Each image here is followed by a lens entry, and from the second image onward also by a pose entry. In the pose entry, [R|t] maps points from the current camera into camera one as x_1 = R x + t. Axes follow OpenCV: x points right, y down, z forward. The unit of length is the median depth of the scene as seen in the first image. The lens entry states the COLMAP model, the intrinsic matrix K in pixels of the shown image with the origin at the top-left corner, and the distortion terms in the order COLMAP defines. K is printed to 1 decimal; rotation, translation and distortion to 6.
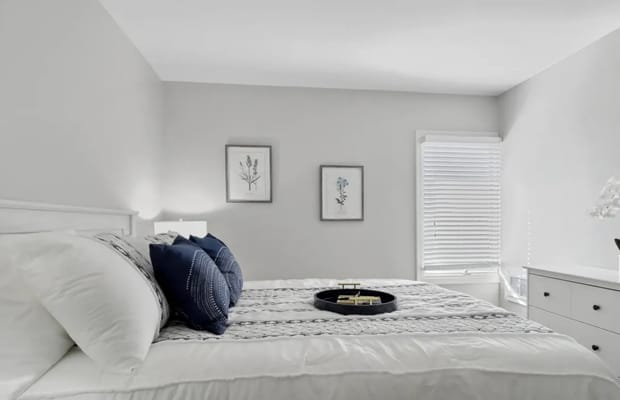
lens RADIAL K [[341.5, 0, 310.0], [0, 341.5, 200.0], [0, 0, 1]] dist [-0.003349, -0.002713]
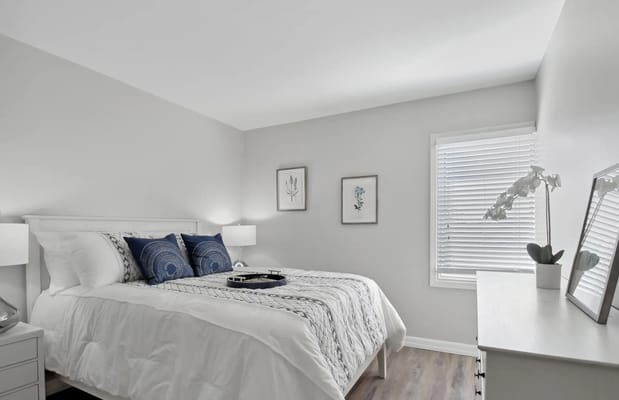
lens RADIAL K [[314.5, 0, 309.5], [0, 314.5, 200.0], [0, 0, 1]] dist [-0.004260, -0.000134]
pose [[0.831058, -0.051447, -0.553801, 0.553802], [0.041810, 0.998674, -0.030034, 0.004324], [0.554612, 0.001805, 0.832107, 0.018686]]
